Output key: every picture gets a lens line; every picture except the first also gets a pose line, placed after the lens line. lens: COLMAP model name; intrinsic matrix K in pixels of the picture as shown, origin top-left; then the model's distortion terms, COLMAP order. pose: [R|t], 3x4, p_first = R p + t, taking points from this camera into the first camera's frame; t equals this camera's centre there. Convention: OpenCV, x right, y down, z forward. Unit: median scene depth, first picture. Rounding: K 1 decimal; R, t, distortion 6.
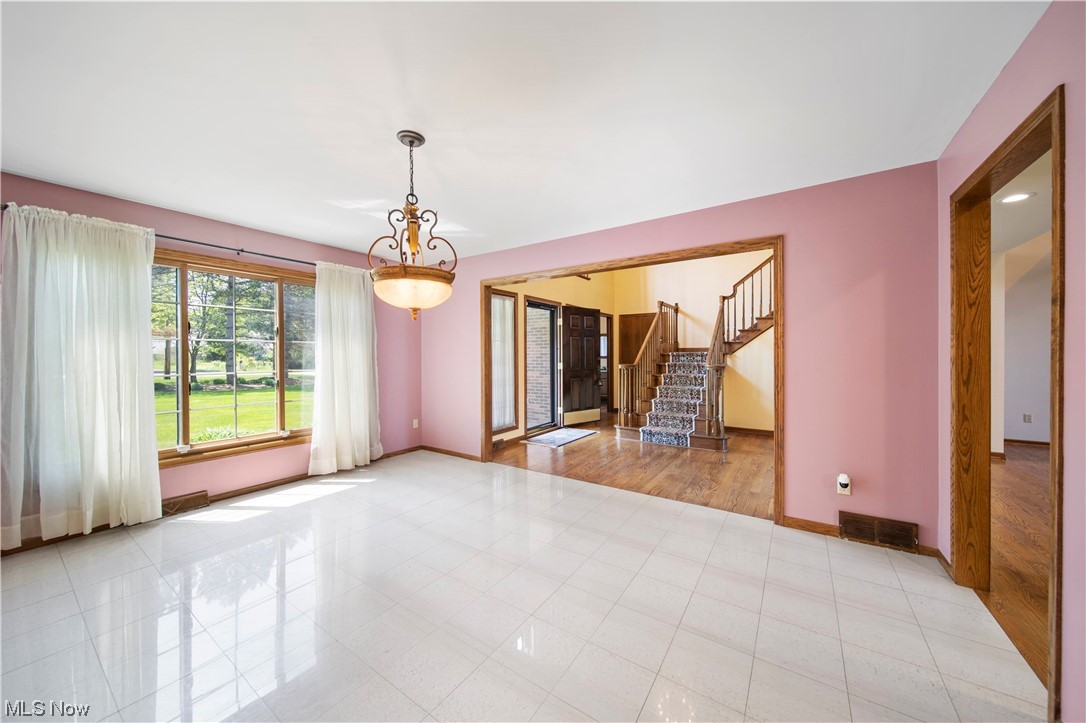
lens RADIAL K [[379.8, 0, 543.6], [0, 379.8, 357.7], [0, 0, 1]] dist [0.000754, -0.000019]
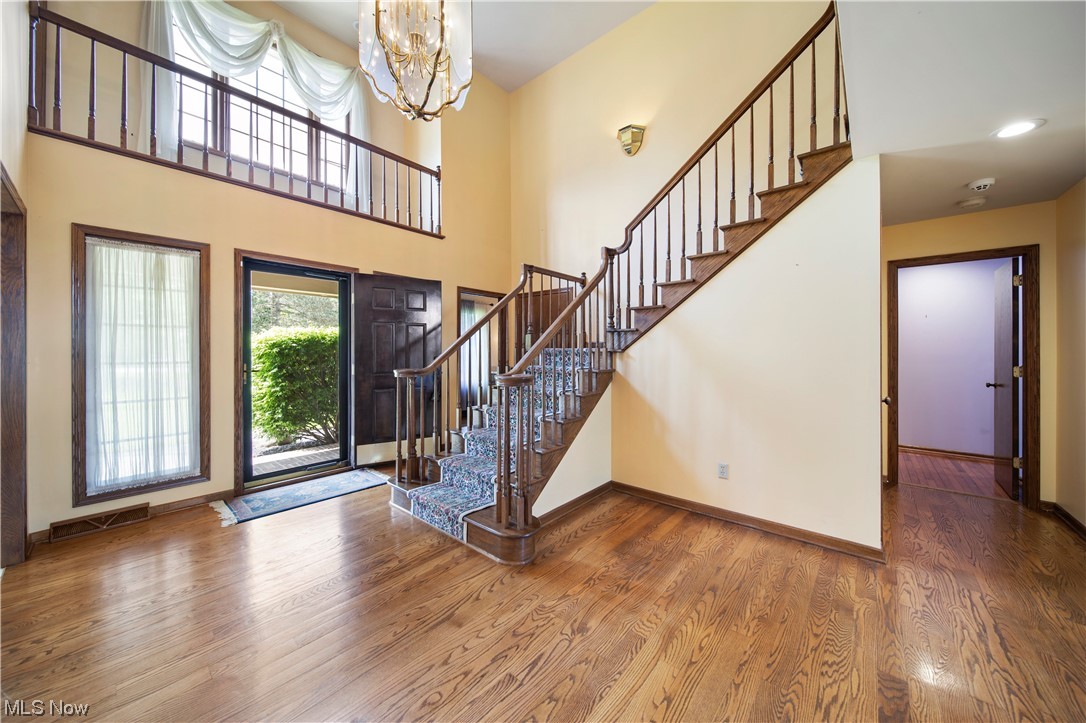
lens RADIAL K [[379.8, 0, 547.7], [0, 379.8, 350.7], [0, 0, 1]] dist [0.000754, -0.000019]
pose [[0.993628, 0.006167, -0.112539, 0.484778], [-0.006844, 0.999961, -0.005633, -0.008792], [0.112500, 0.006367, 0.993631, 0.467343]]
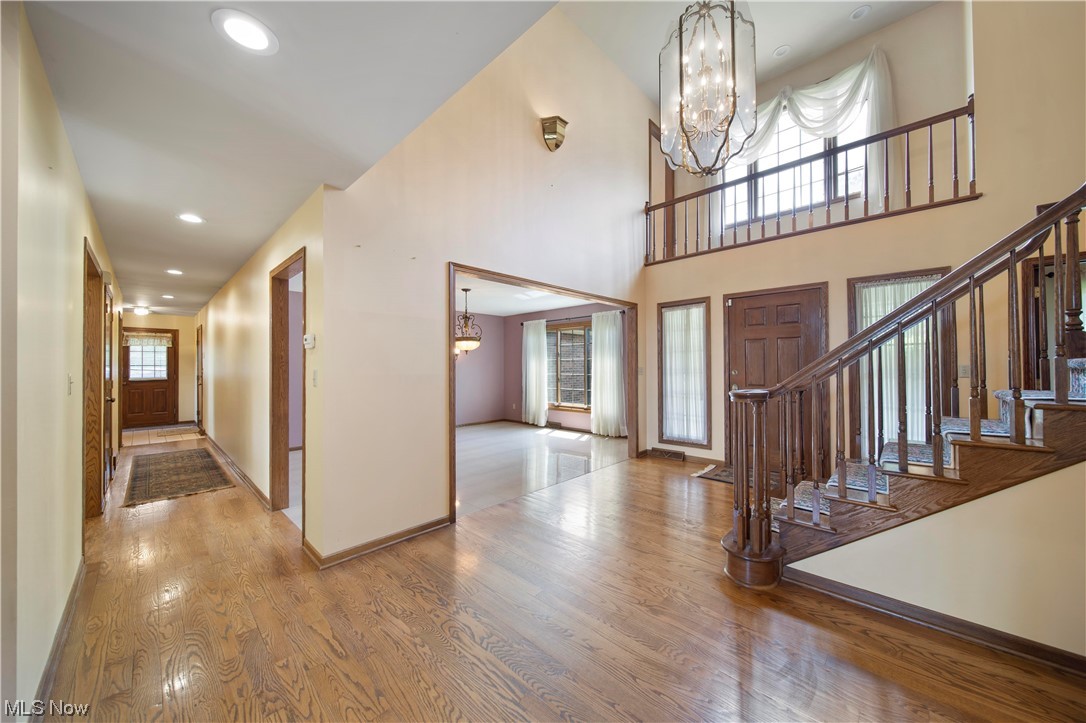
lens RADIAL K [[379.8, 0, 540.3], [0, 379.8, 364.4], [0, 0, 1]] dist [0.000754, -0.000019]
pose [[-0.170528, 0.000220, -0.985353, 0.833915], [-0.001354, 0.999999, 0.000457, -0.010608], [0.985352, 0.001412, -0.170527, 0.729988]]
